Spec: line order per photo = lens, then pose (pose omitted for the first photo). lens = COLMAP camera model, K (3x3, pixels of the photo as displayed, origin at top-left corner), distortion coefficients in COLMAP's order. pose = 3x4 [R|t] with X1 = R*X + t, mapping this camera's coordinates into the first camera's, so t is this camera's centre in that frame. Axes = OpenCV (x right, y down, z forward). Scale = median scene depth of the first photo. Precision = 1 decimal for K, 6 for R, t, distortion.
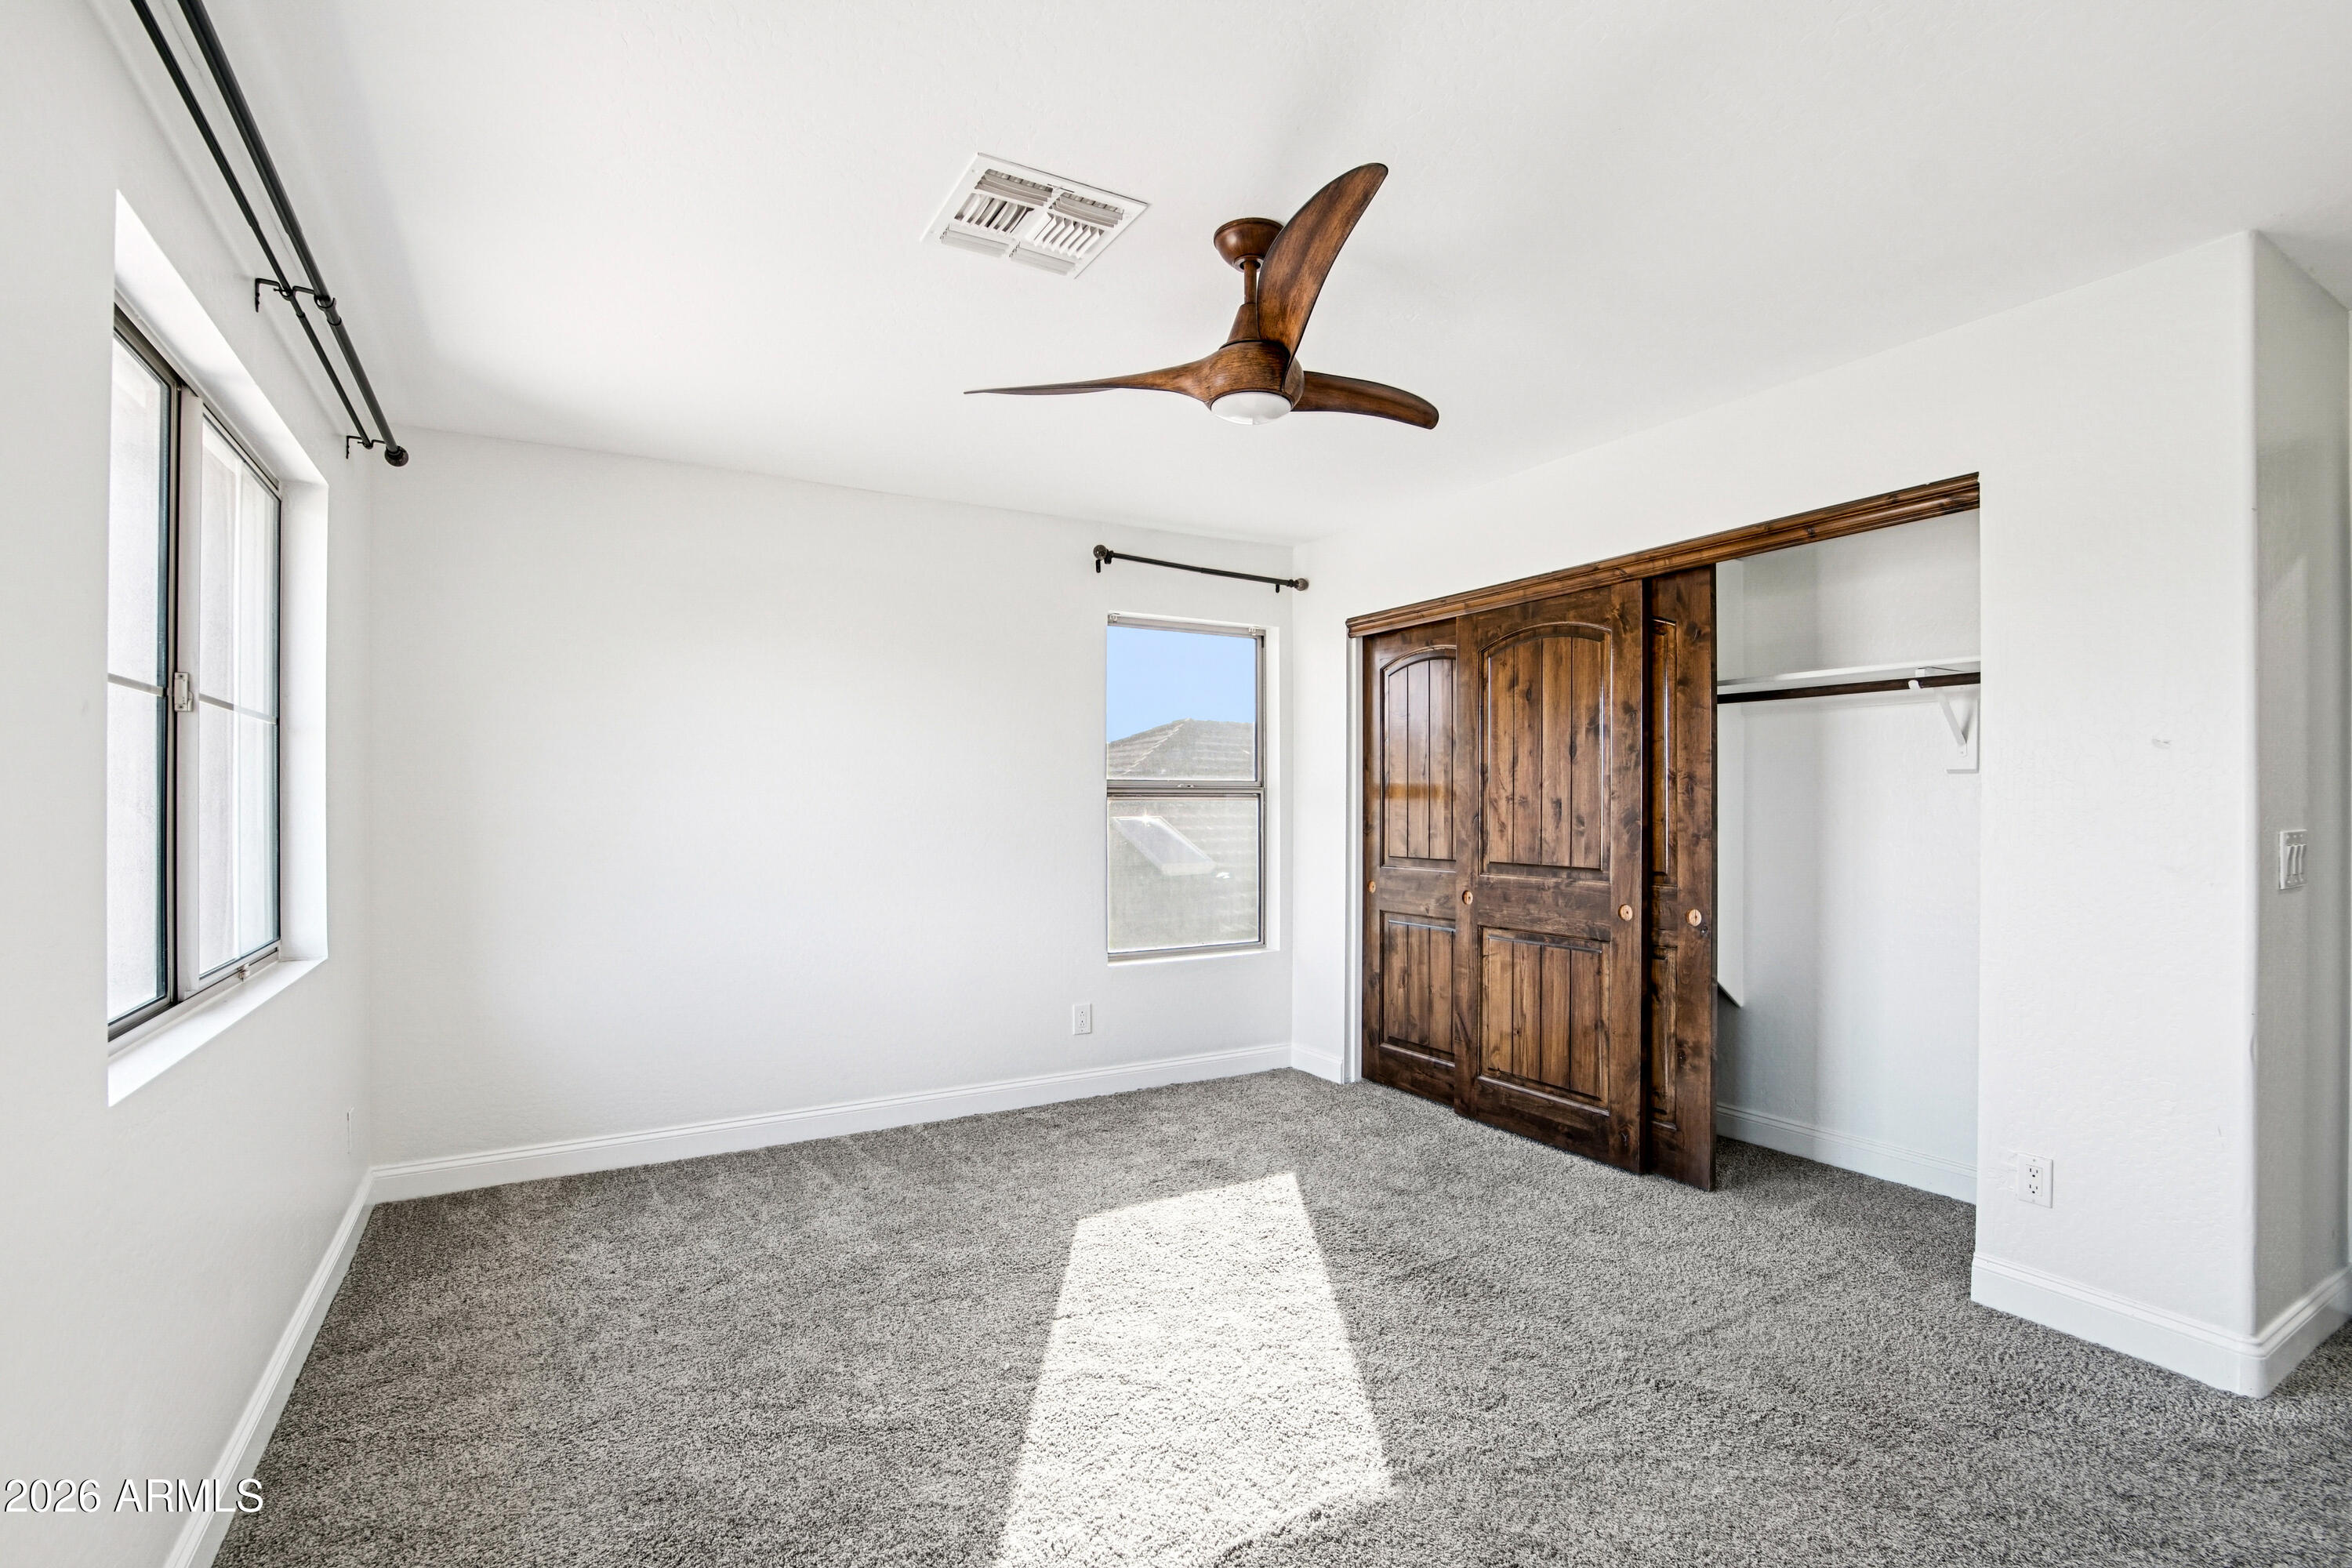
lens RADIAL K [[1056.5, 0, 1172.3], [0, 1056.5, 795.6], [0, 0, 1]] dist [-0.024558, 0.003502]
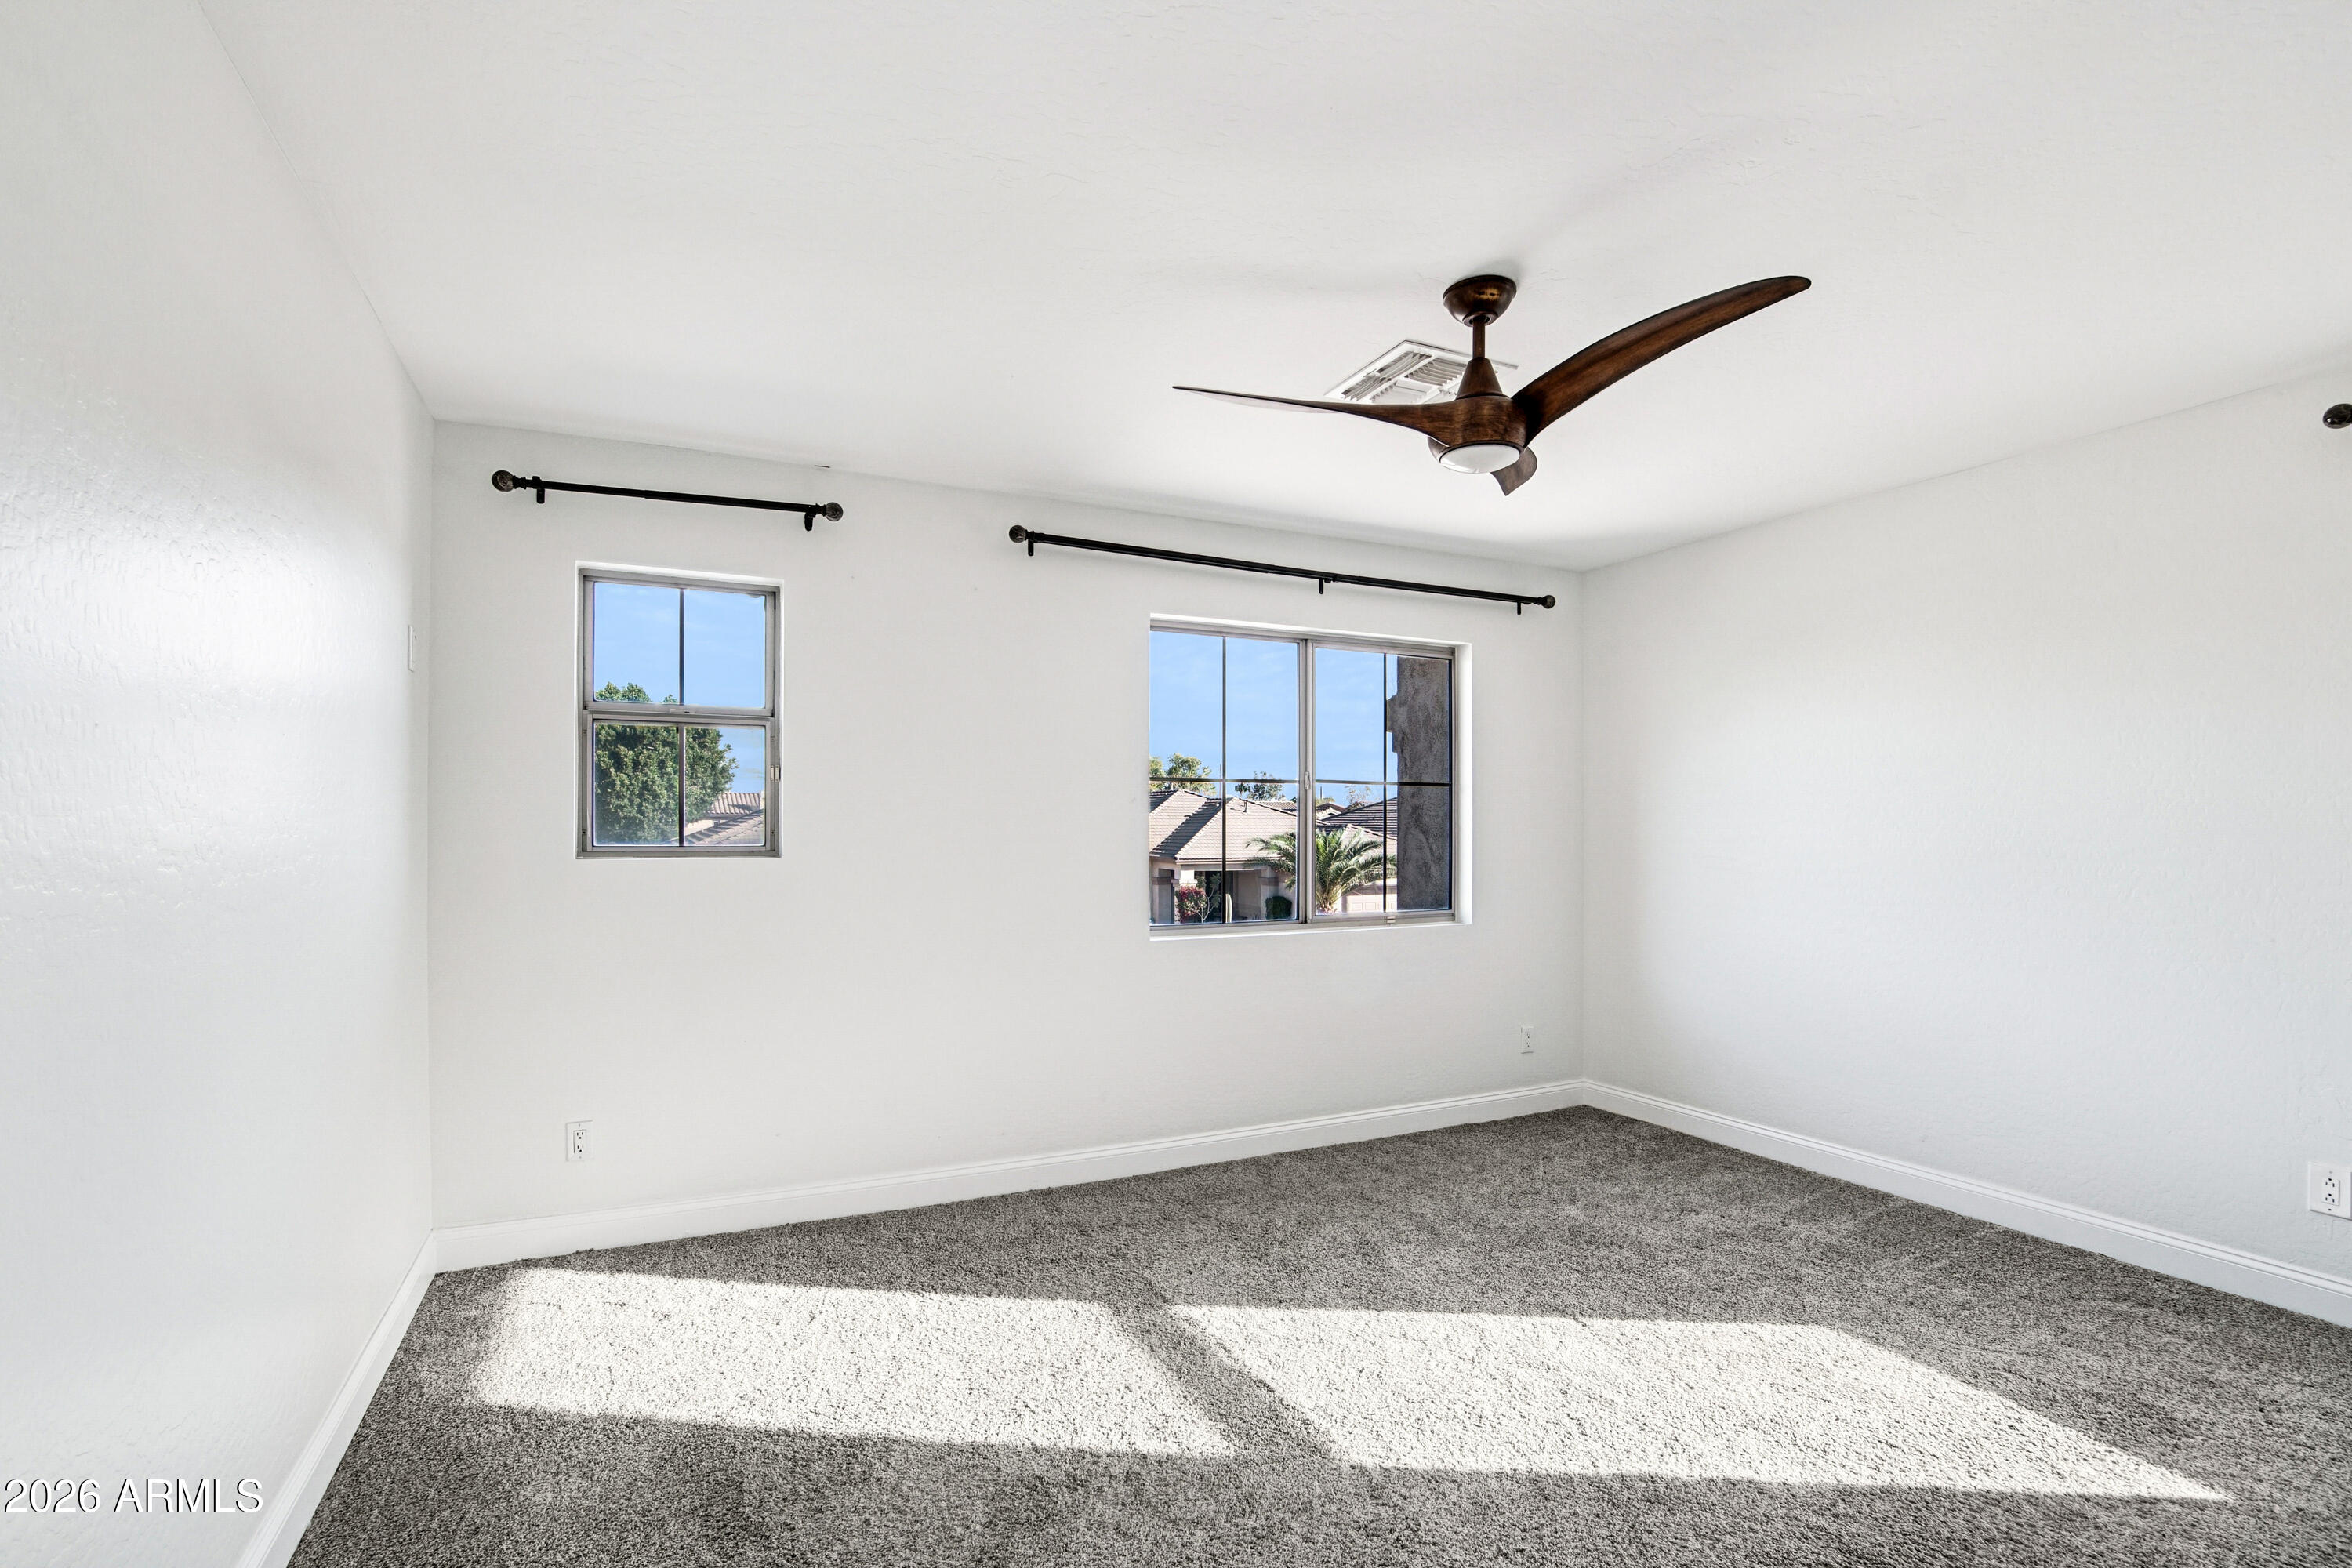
lens RADIAL K [[1056.5, 0, 1171.0], [0, 1056.5, 795.8], [0, 0, 1]] dist [-0.024558, 0.003502]
pose [[-0.072851, -0.032701, -0.996807, 0.786584], [0.006606, 0.999425, -0.033270, 0.000358], [0.997321, -0.009009, -0.072593, 0.532367]]
